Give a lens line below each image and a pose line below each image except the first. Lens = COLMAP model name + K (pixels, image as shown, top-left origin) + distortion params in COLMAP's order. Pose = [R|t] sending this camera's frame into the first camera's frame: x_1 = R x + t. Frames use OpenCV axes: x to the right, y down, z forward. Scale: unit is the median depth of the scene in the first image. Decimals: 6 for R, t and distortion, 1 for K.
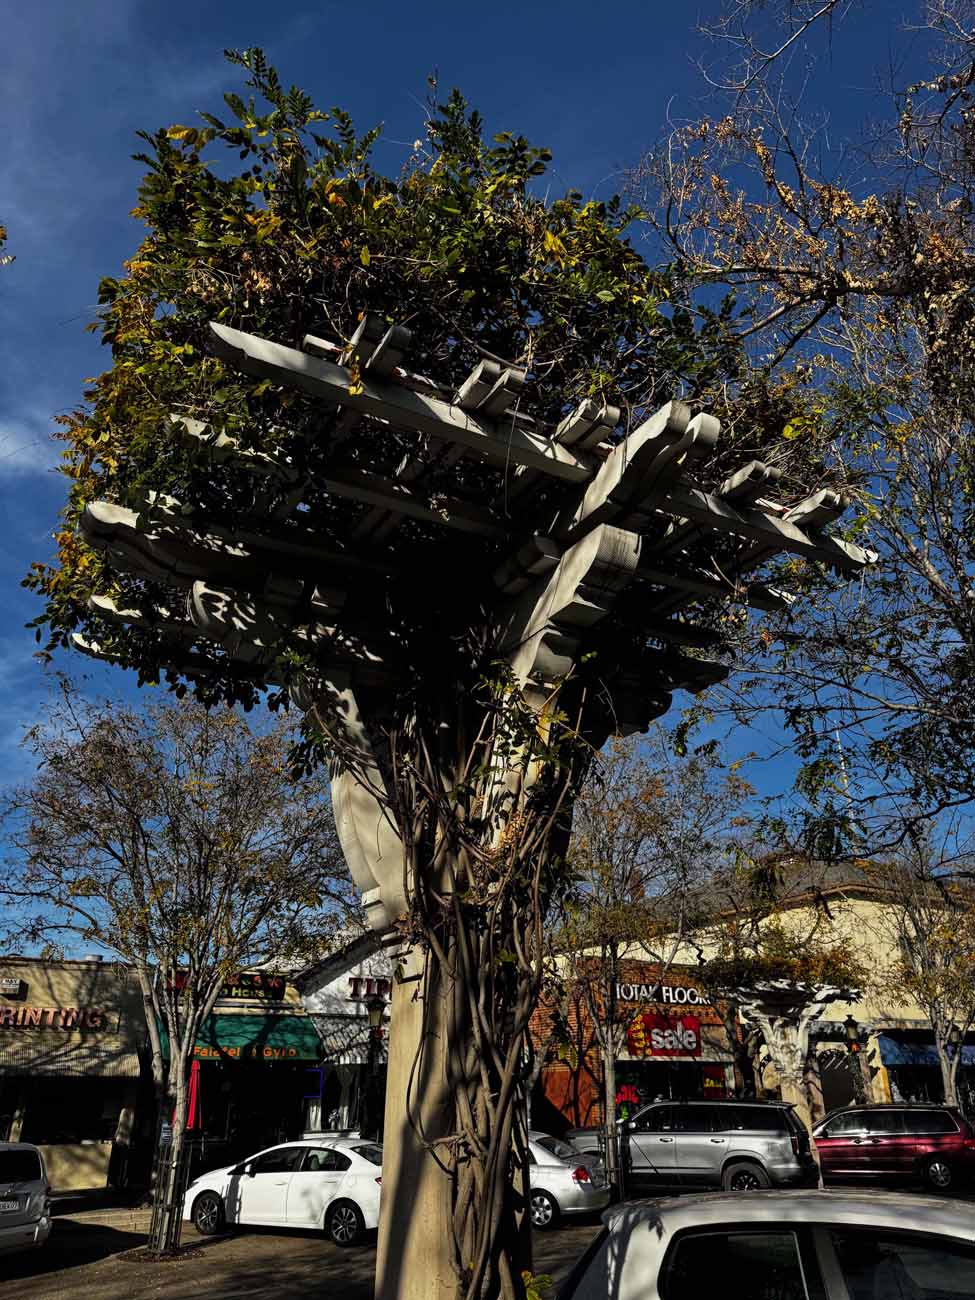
lens RADIAL K [[918.4, 0, 487.5], [0, 918.4, 650.0], [0, 0, 1]] dist [0.010576, -0.004977]
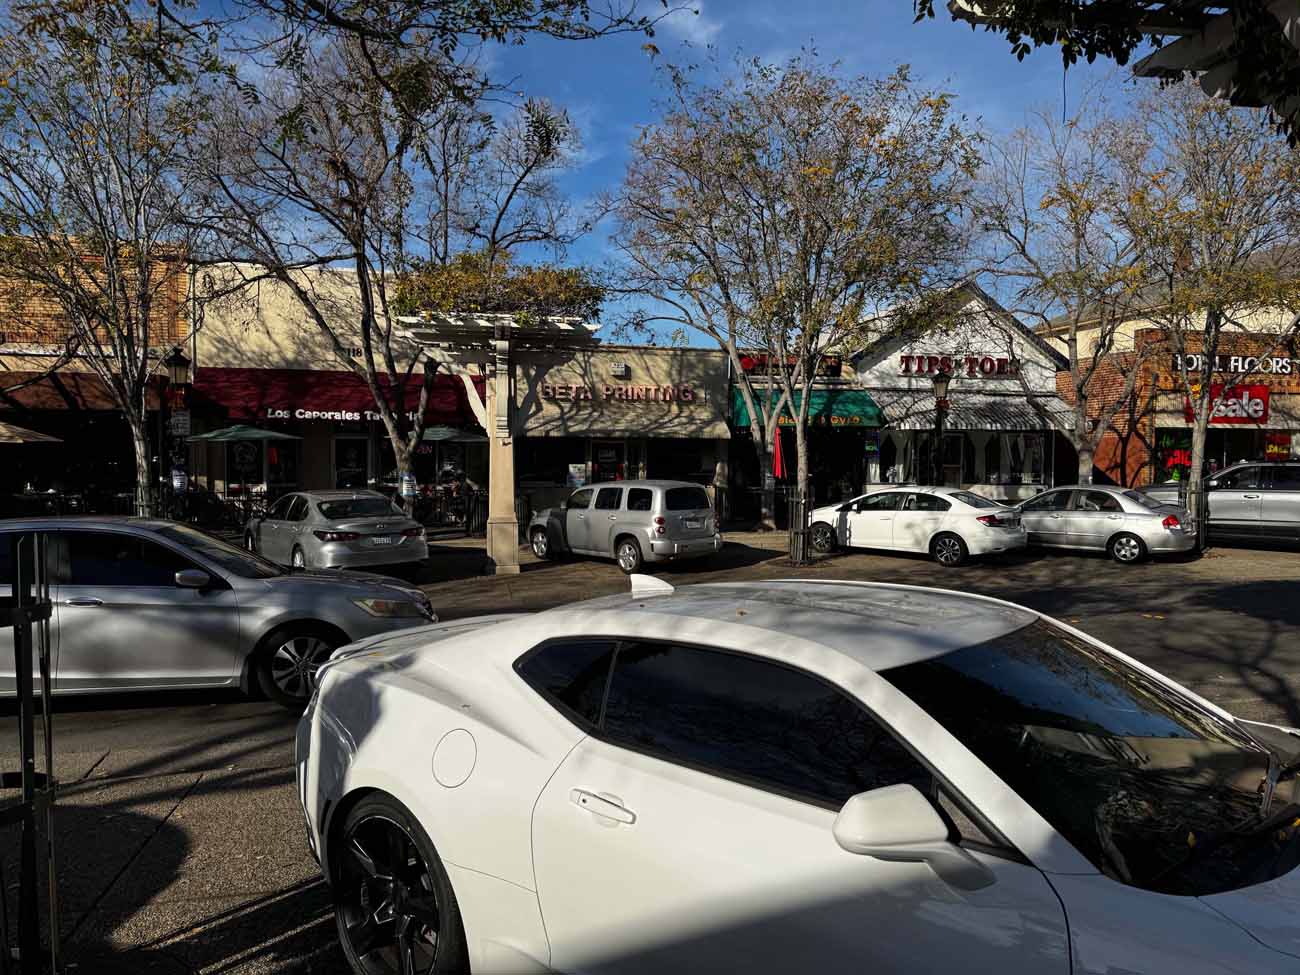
lens RADIAL K [[897.3, 0, 650.0], [0, 897.3, 487.5], [0, 0, 1]] dist [0.116157, -0.166391]
pose [[0.946305, 0.021598, -0.322552, -0.096760], [0.129667, 0.888626, 0.439921, -0.005675], [0.296129, -0.458124, 0.838111, -0.033038]]
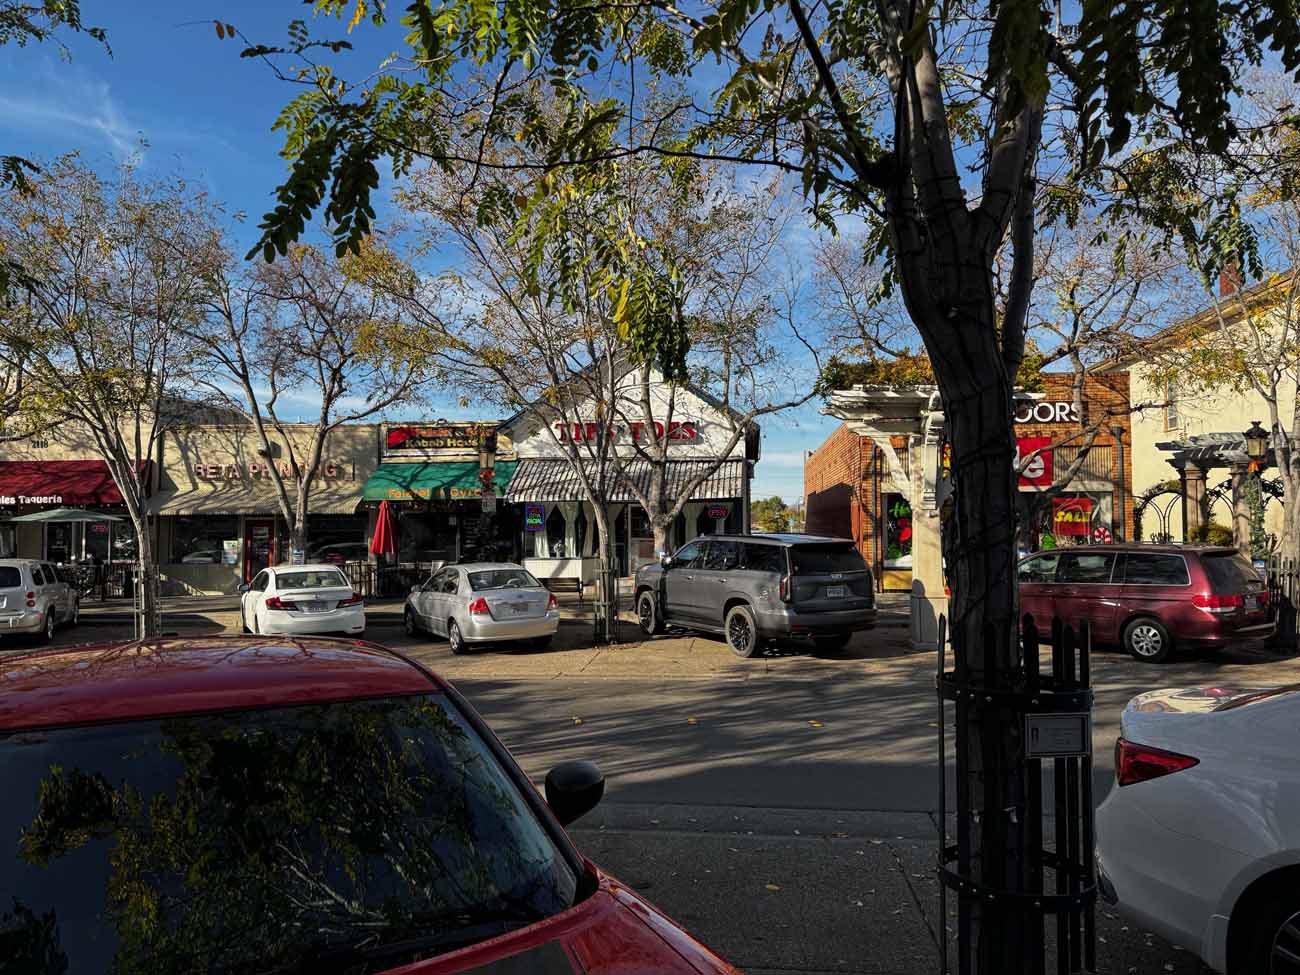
lens RADIAL K [[897.3, 0, 650.0], [0, 897.3, 487.5], [0, 0, 1]] dist [0.116157, -0.166391]
pose [[0.791652, -0.023848, -0.610506, 0.604533], [0.263249, 0.915040, 0.305616, 0.171224], [0.551350, -0.402657, 0.730672, 0.362457]]
